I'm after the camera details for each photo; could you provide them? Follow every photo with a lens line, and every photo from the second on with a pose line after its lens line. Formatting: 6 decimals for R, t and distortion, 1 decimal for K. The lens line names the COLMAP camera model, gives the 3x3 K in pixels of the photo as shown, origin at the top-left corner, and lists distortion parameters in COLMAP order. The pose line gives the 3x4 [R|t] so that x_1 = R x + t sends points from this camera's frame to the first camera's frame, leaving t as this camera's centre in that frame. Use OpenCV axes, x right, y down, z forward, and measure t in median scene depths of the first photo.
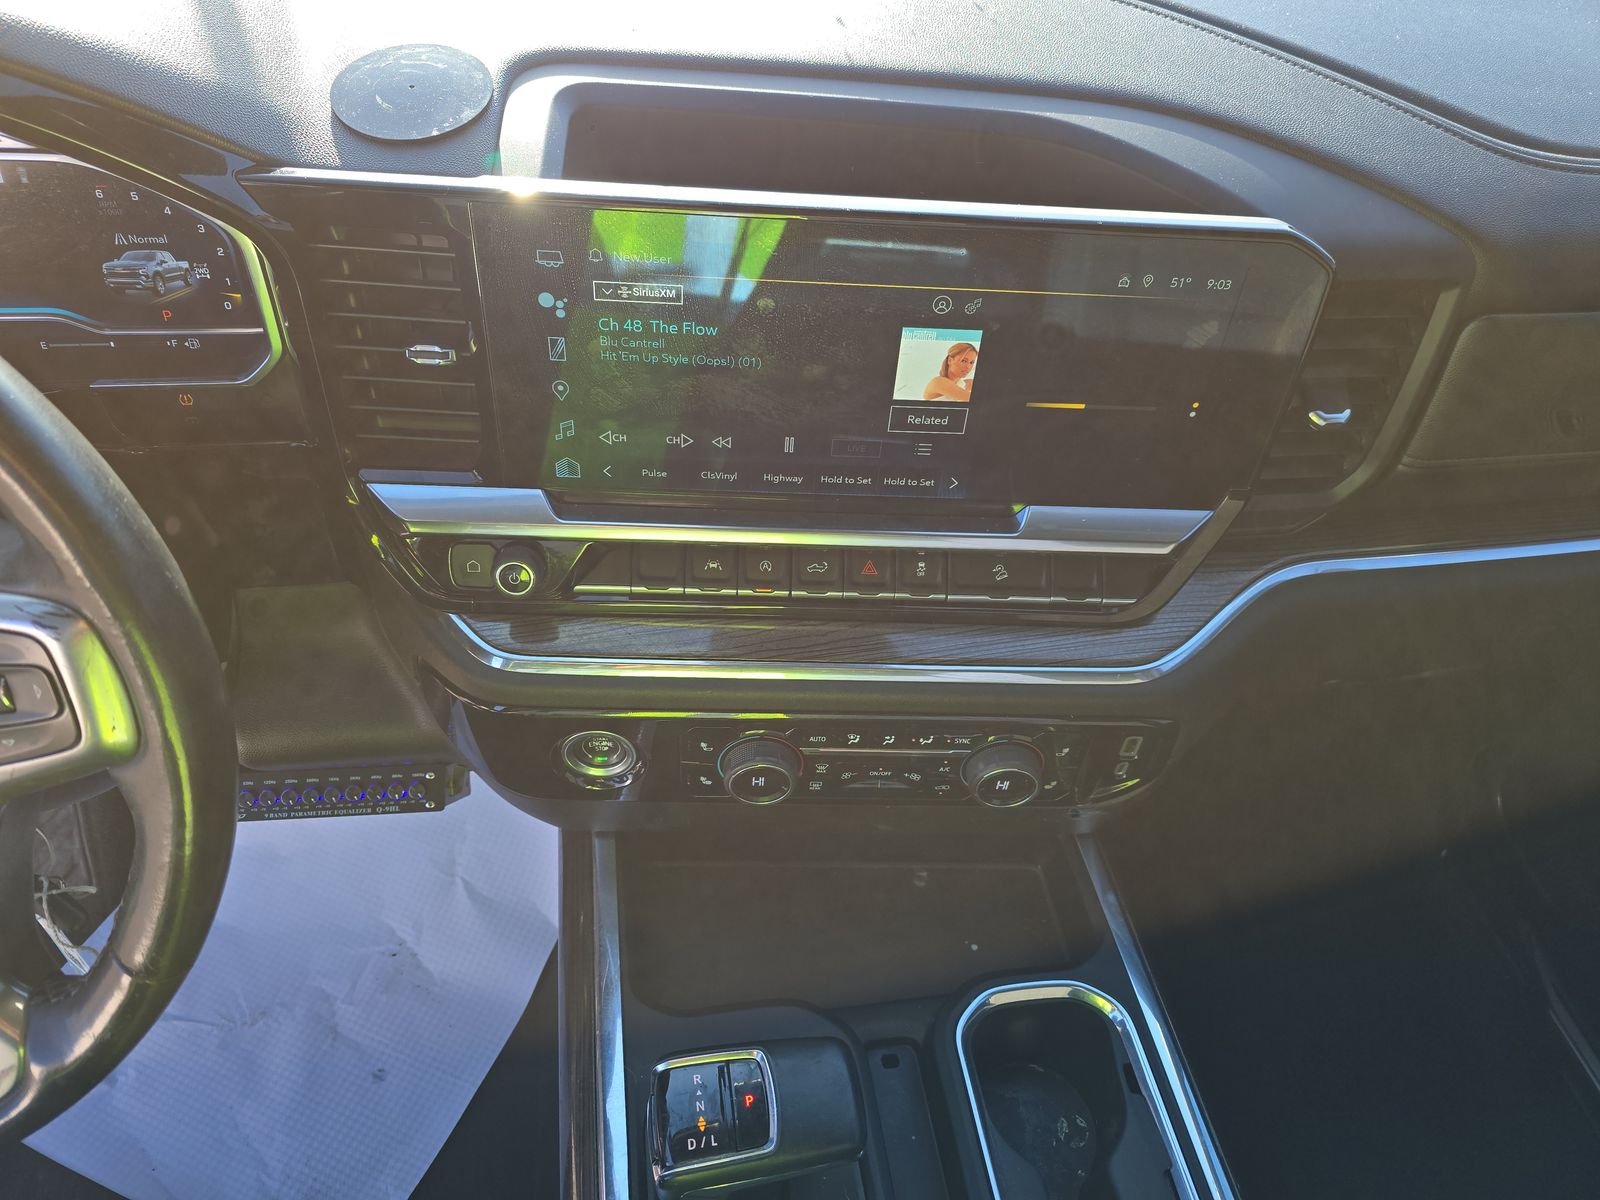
lens RADIAL K [[1064.7, 0, 798.6], [0, 1064.7, 595.3], [0, 0, 1]] dist [-0.003496, -0.005973]
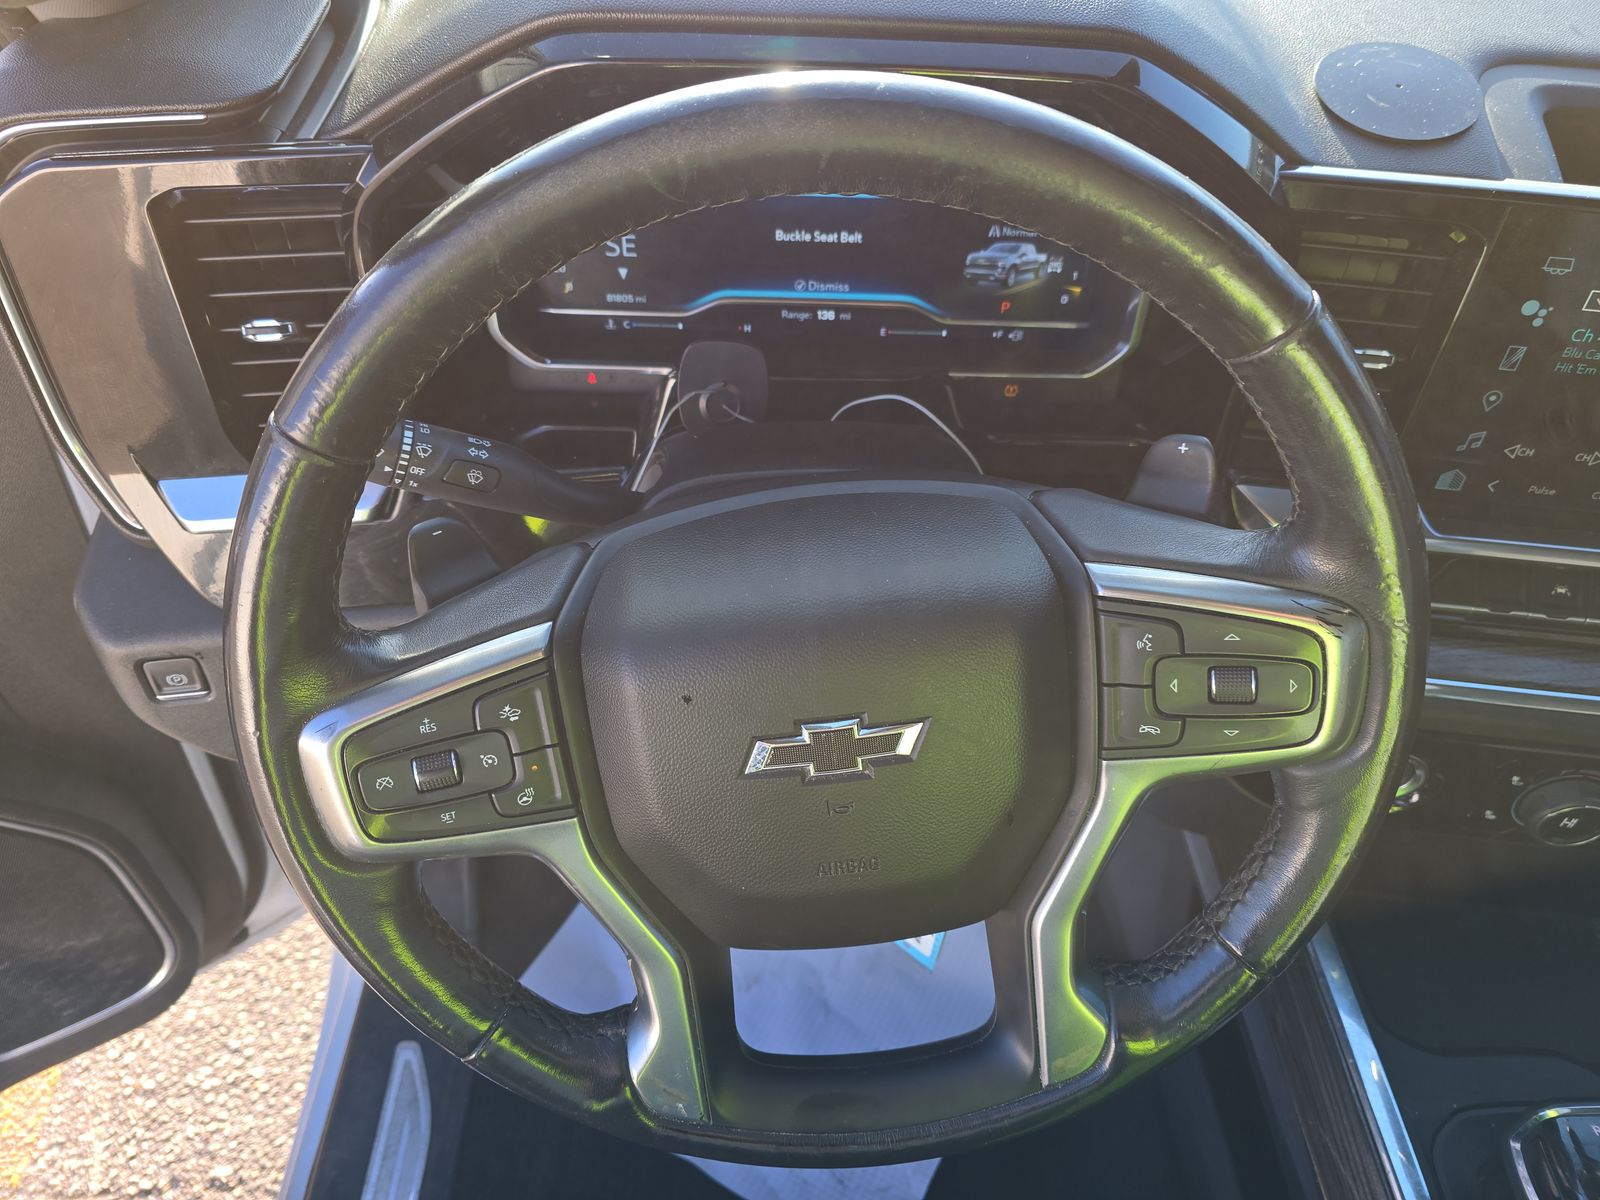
lens RADIAL K [[1064.7, 0, 802.4], [0, 1064.7, 597.8], [0, 0, 1]] dist [-0.003496, -0.005973]
pose [[0.986699, 0.072328, -0.145580, -0.635657], [-0.071733, 0.997380, 0.009333, 0.019113], [0.145873, 0.001234, 0.989303, -0.037440]]
